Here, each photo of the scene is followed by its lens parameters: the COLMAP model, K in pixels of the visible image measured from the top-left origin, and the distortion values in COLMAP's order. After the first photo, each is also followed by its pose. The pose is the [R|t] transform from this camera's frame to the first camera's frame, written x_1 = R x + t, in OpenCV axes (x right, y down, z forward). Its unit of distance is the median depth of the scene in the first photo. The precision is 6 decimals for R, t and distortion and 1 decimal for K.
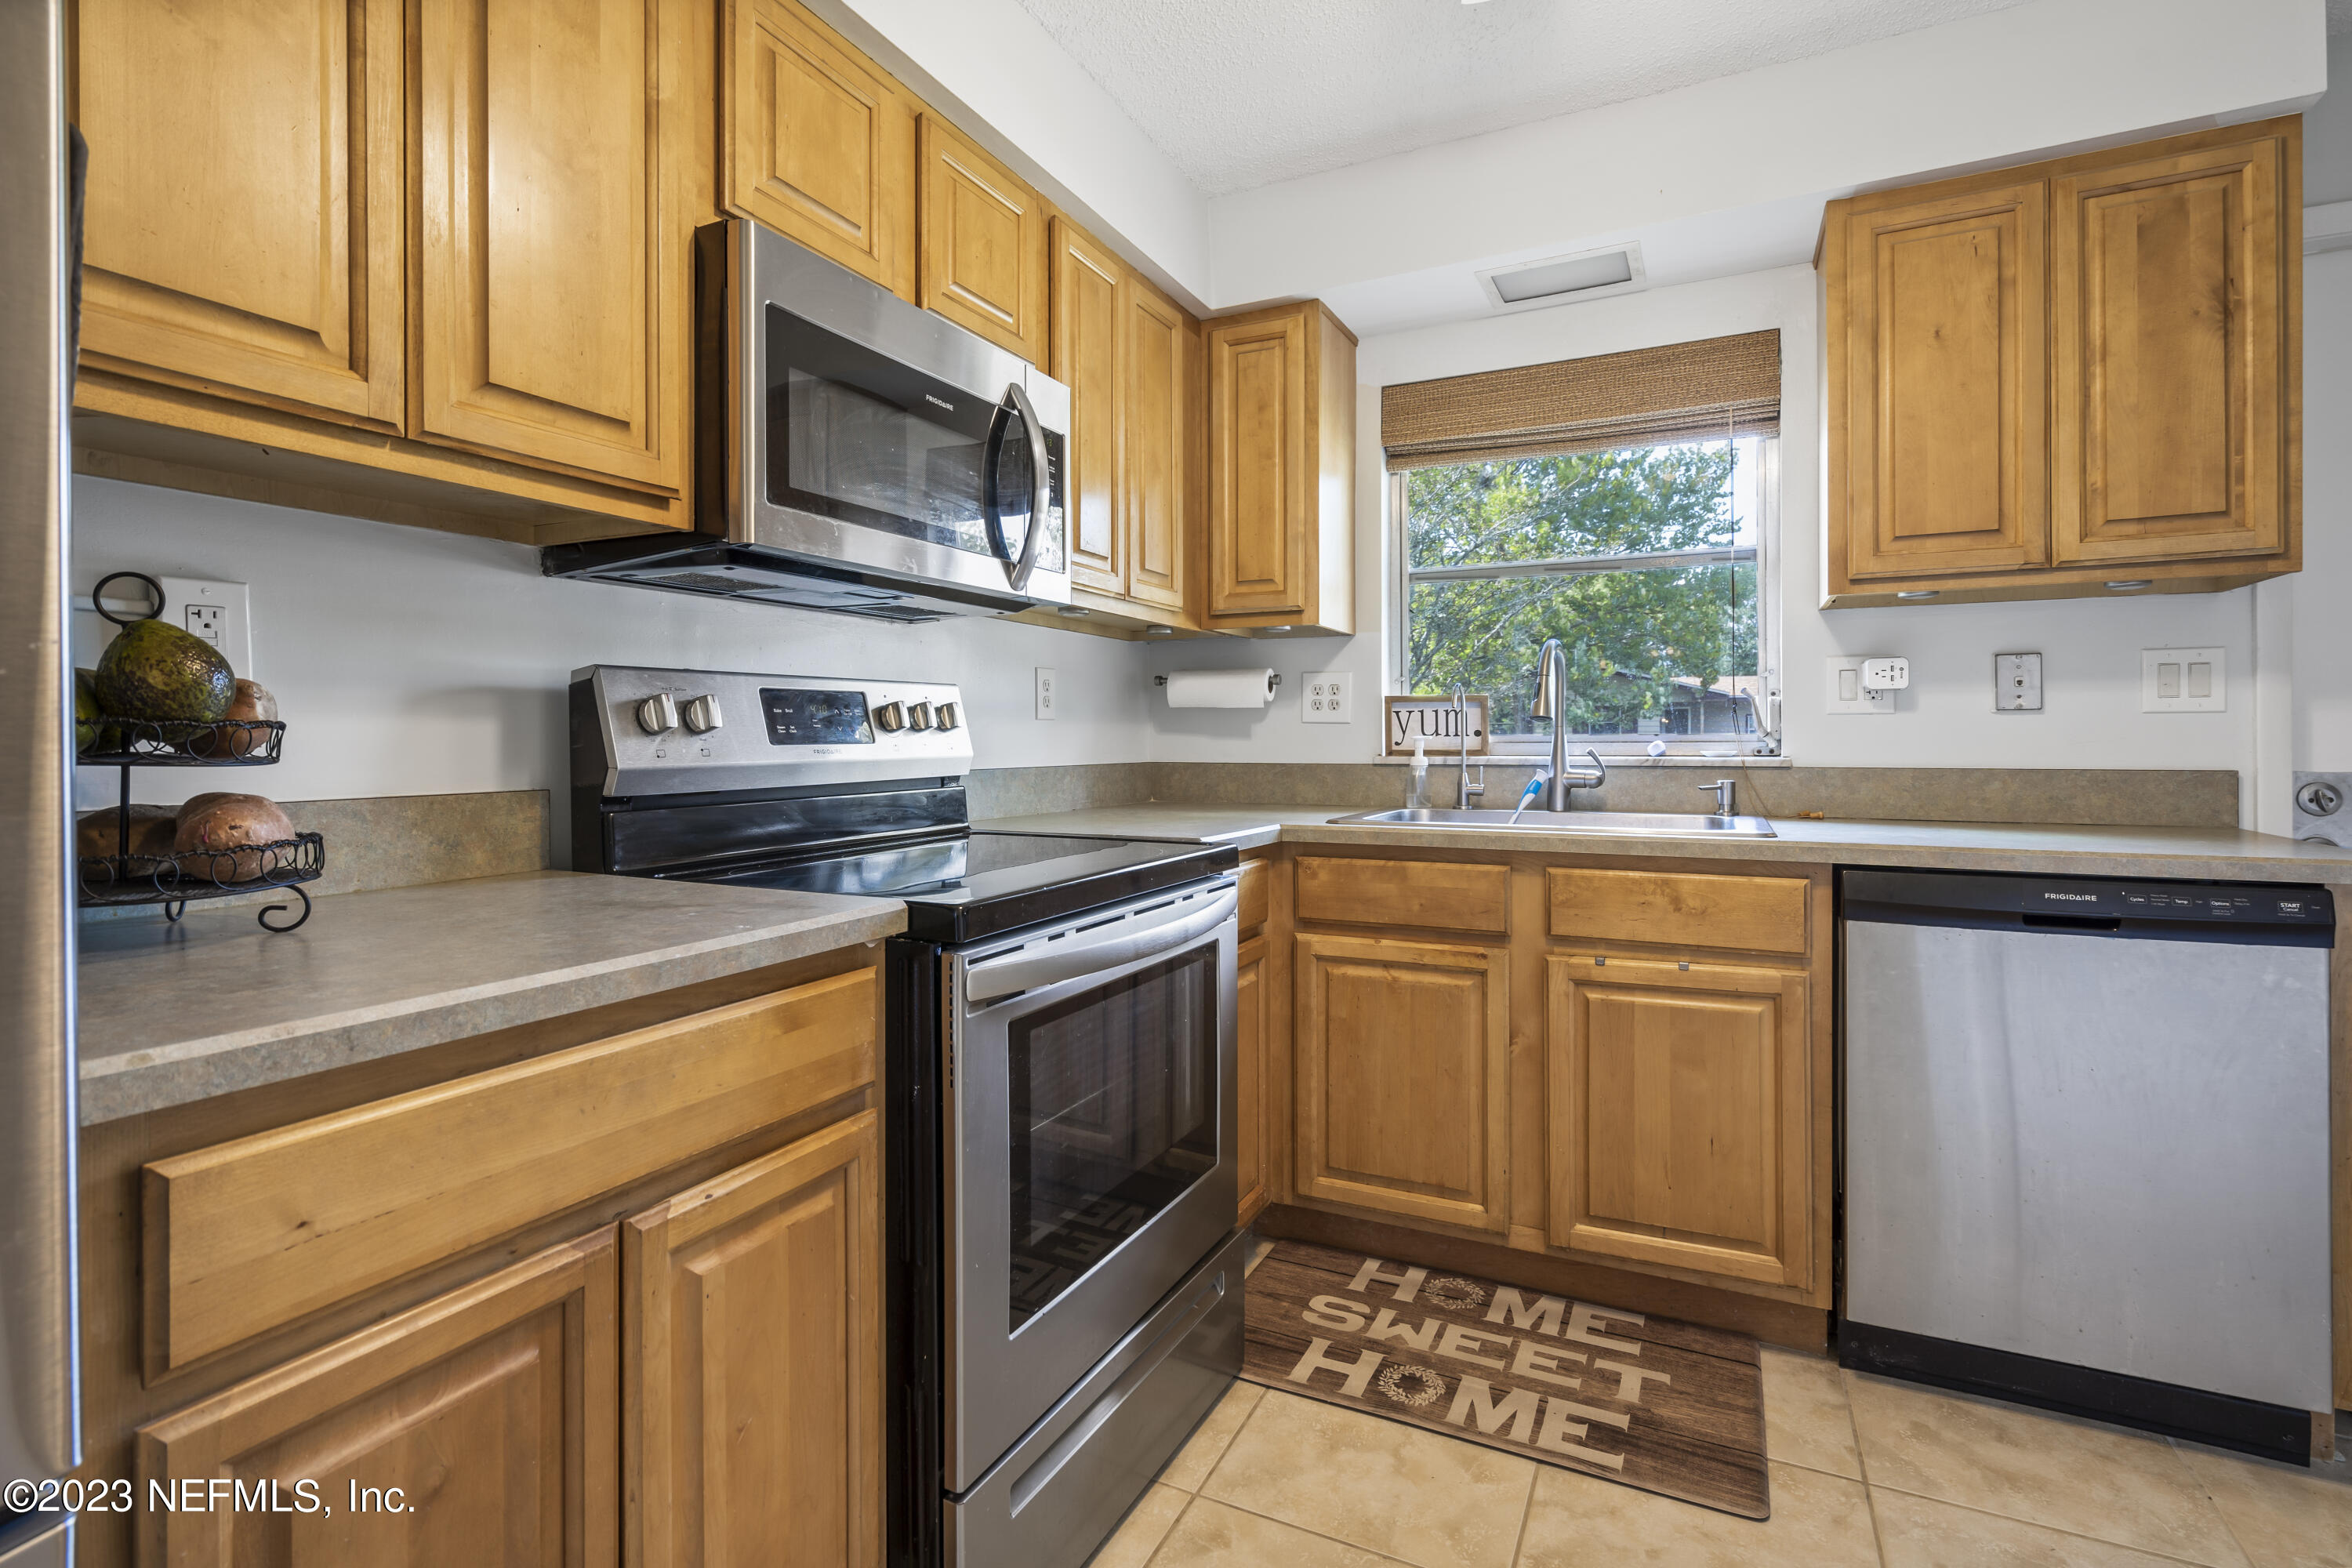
lens RADIAL K [[1094.3, 0, 1179.1], [0, 1094.3, 743.5], [0, 0, 1]] dist [-0.000126, 0.000089]
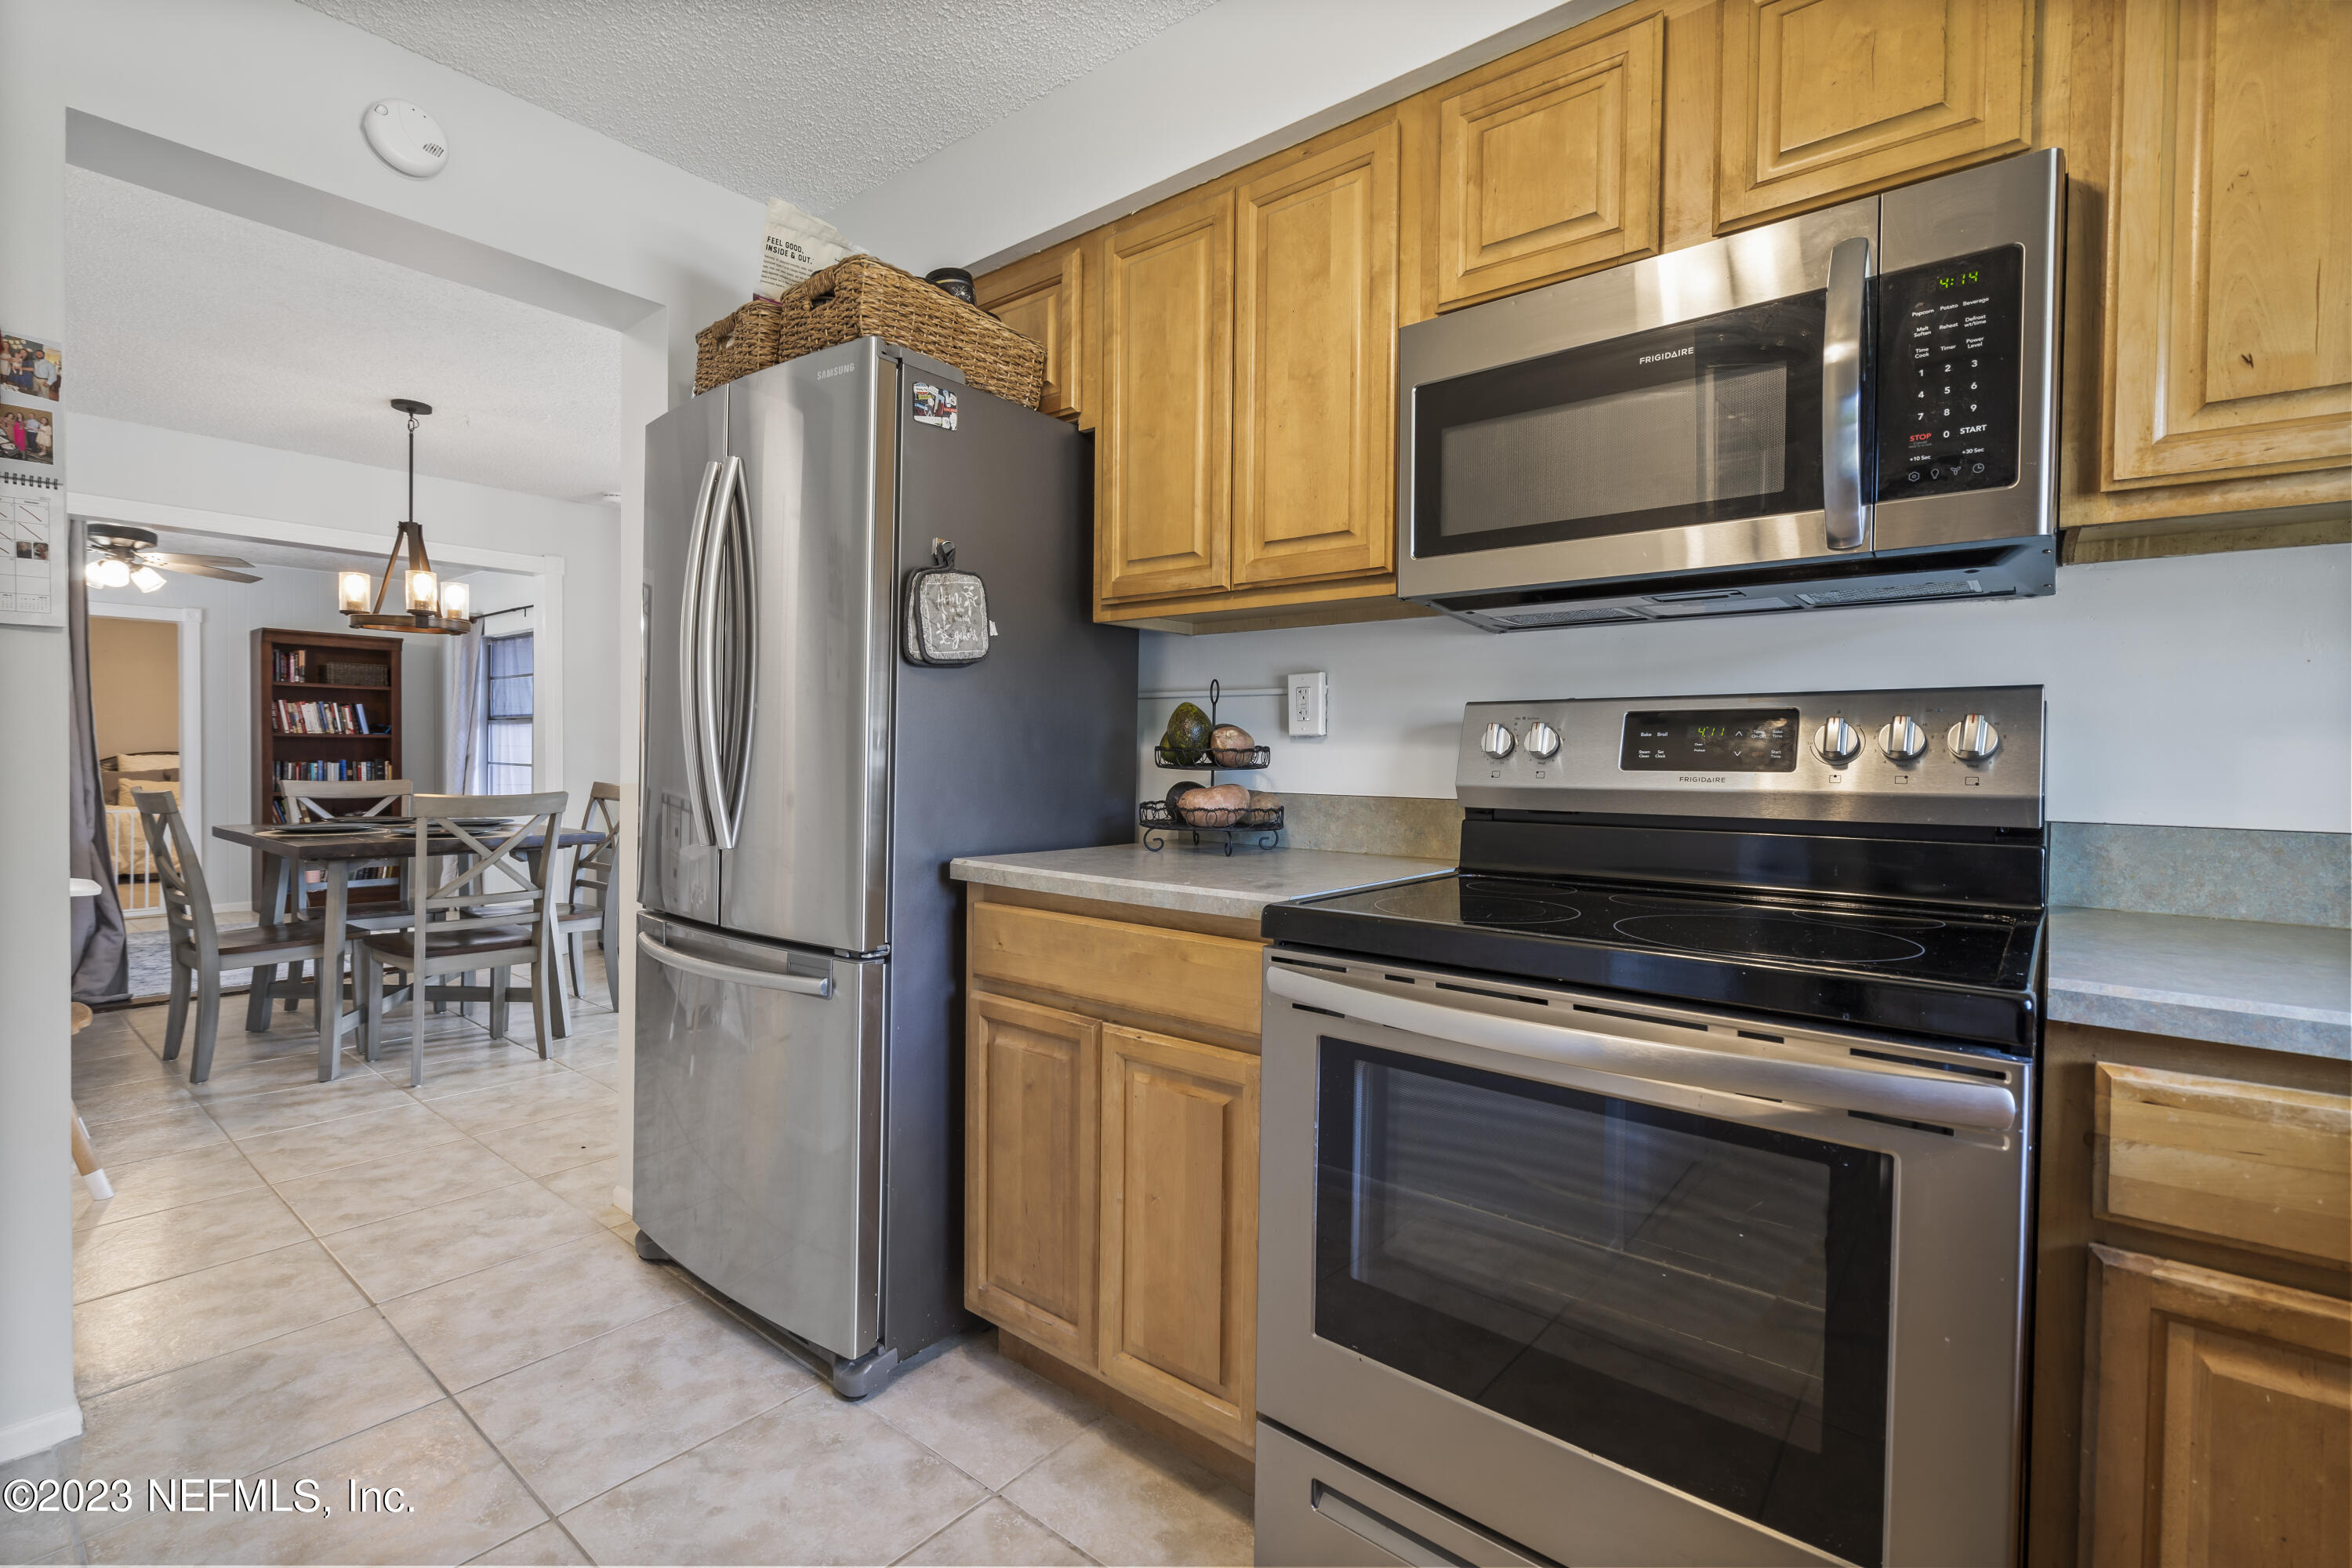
lens RADIAL K [[1065.9, 0, 1170.7], [0, 1065.9, 776.9], [0, 0, 1]] dist [-0.002178, -0.000274]
pose [[-0.233576, 0.022400, -0.972081, 0.851214], [-0.014472, 0.999544, 0.026510, -0.015471], [0.972231, 0.020260, -0.233145, 1.088834]]
